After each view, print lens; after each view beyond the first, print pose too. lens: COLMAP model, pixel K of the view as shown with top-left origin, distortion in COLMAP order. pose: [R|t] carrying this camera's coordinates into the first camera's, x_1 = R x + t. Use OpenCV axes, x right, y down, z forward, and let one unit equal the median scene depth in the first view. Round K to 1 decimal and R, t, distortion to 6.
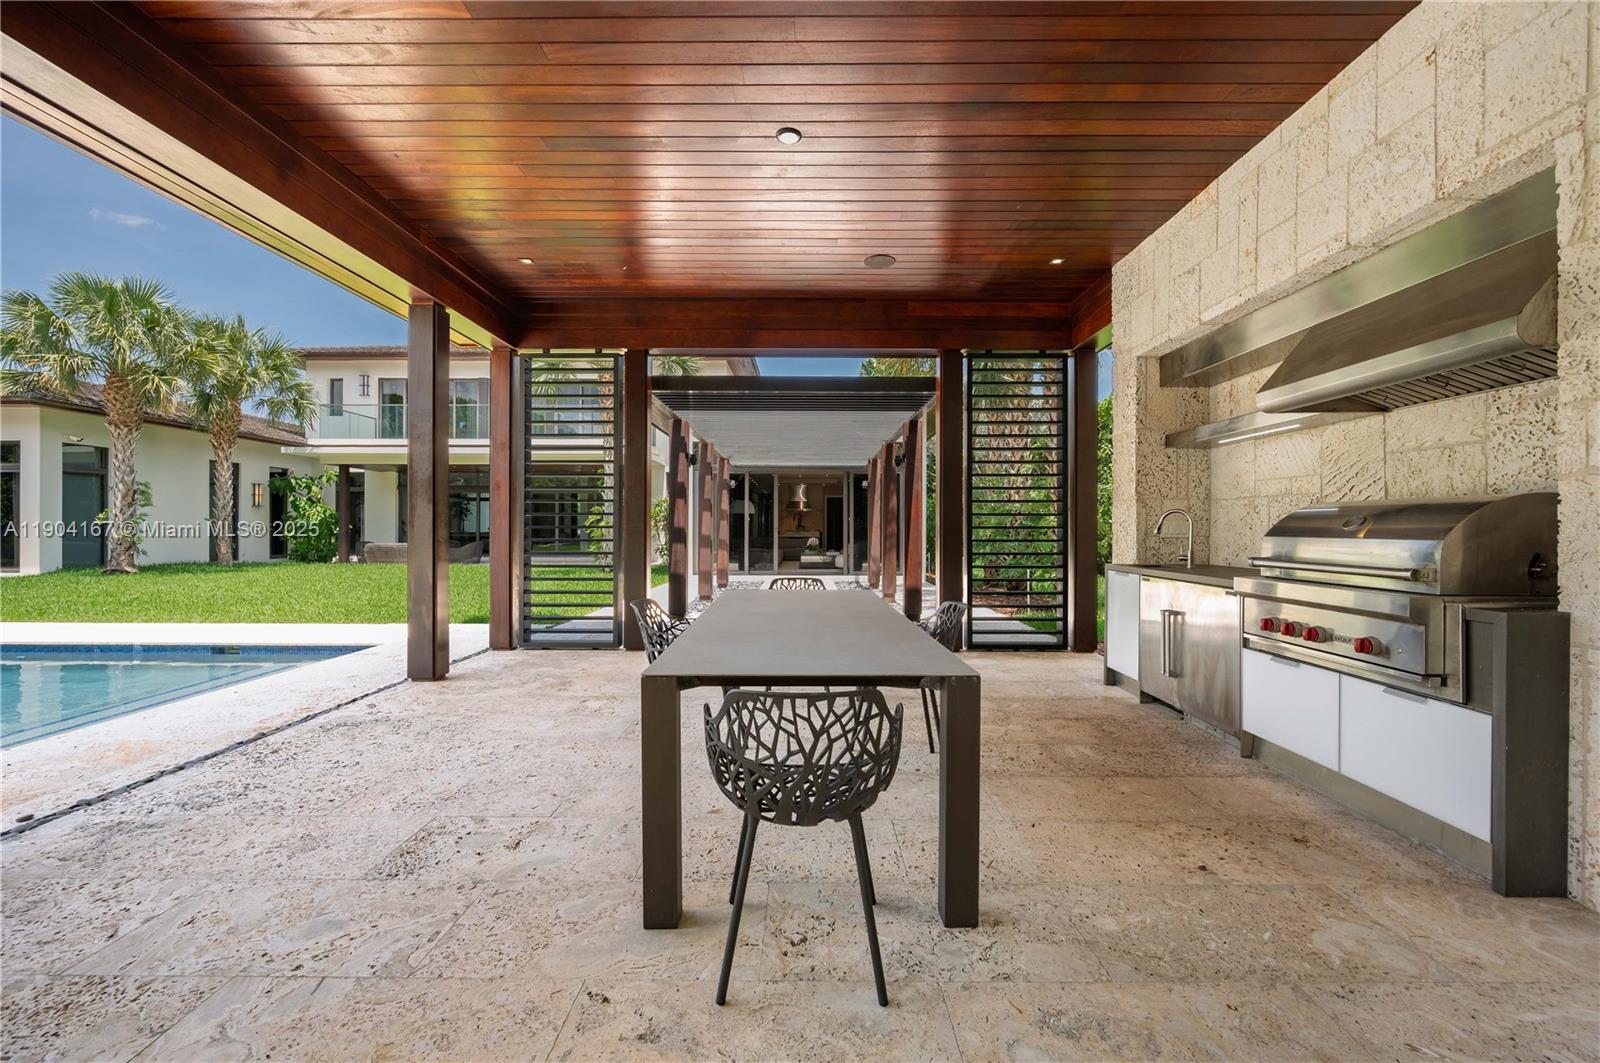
lens RADIAL K [[642.8, 0, 800.0], [0, 642.8, 531.5], [0, 0, 1]] dist [-0.000616, -0.000137]
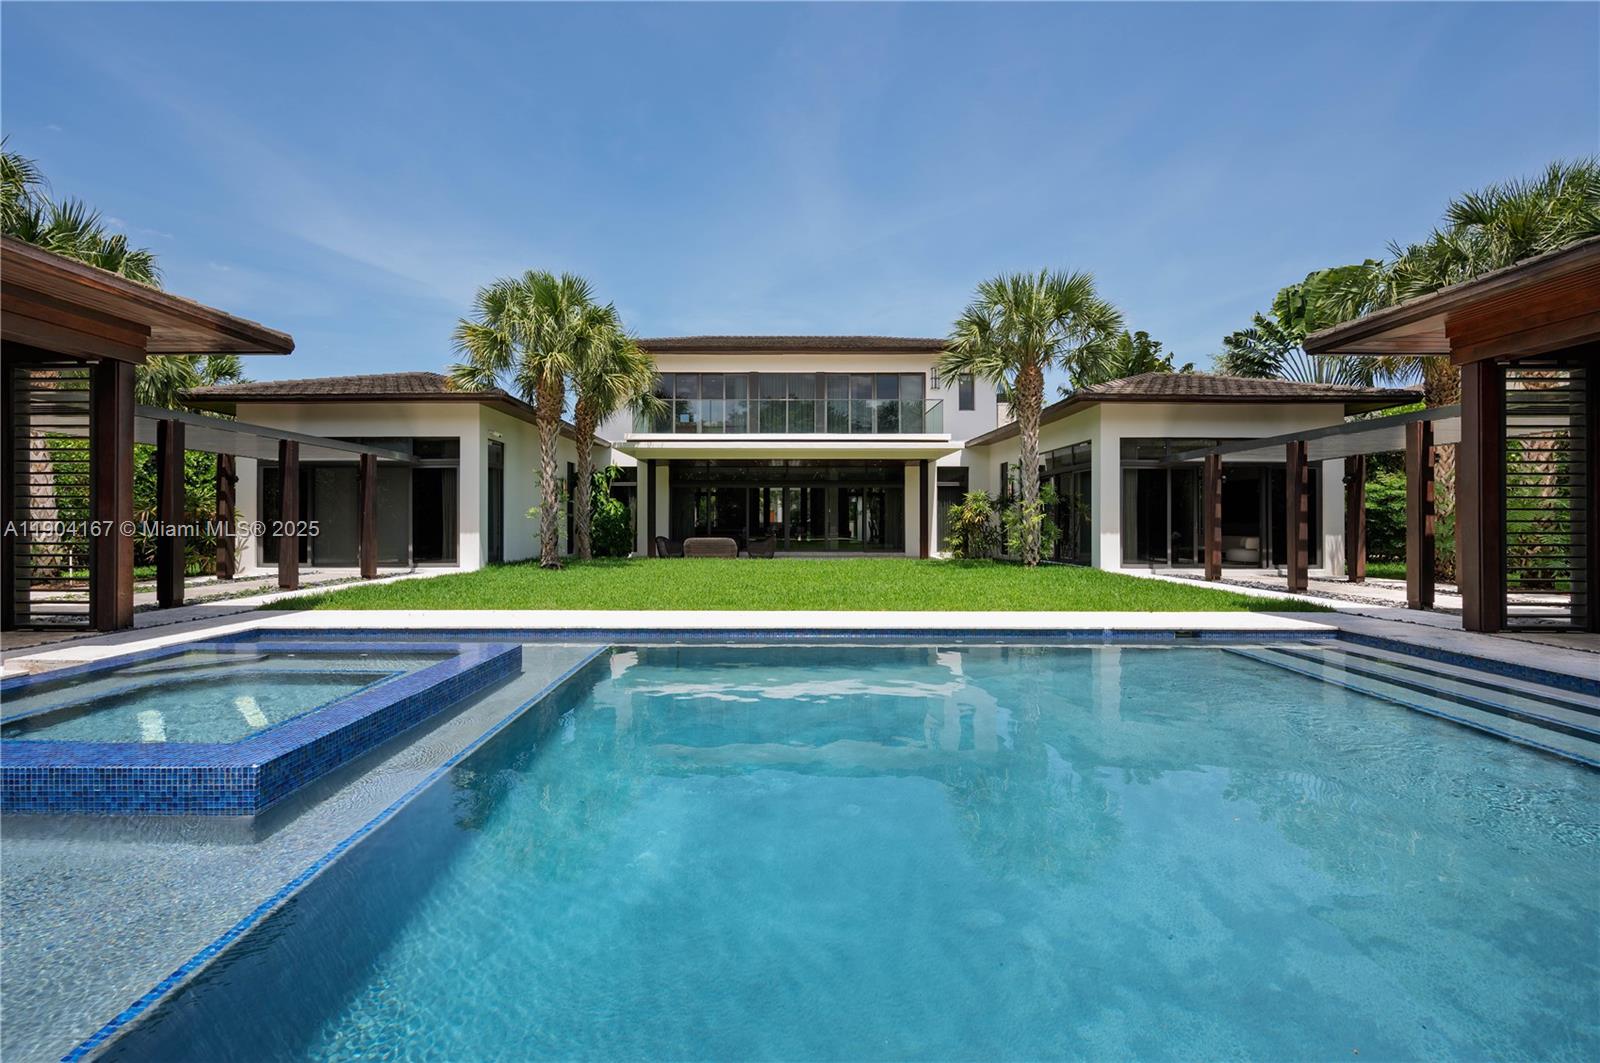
lens RADIAL K [[642.8, 0, 800.0], [0, 642.8, 531.5], [0, 0, 1]] dist [-0.000616, -0.000137]
pose [[0.999744, -0.000082, 0.022646, -0.634371], [0.000068, 1.000000, 0.000606, 0.006039], [-0.022646, -0.000604, 0.999743, -0.017431]]
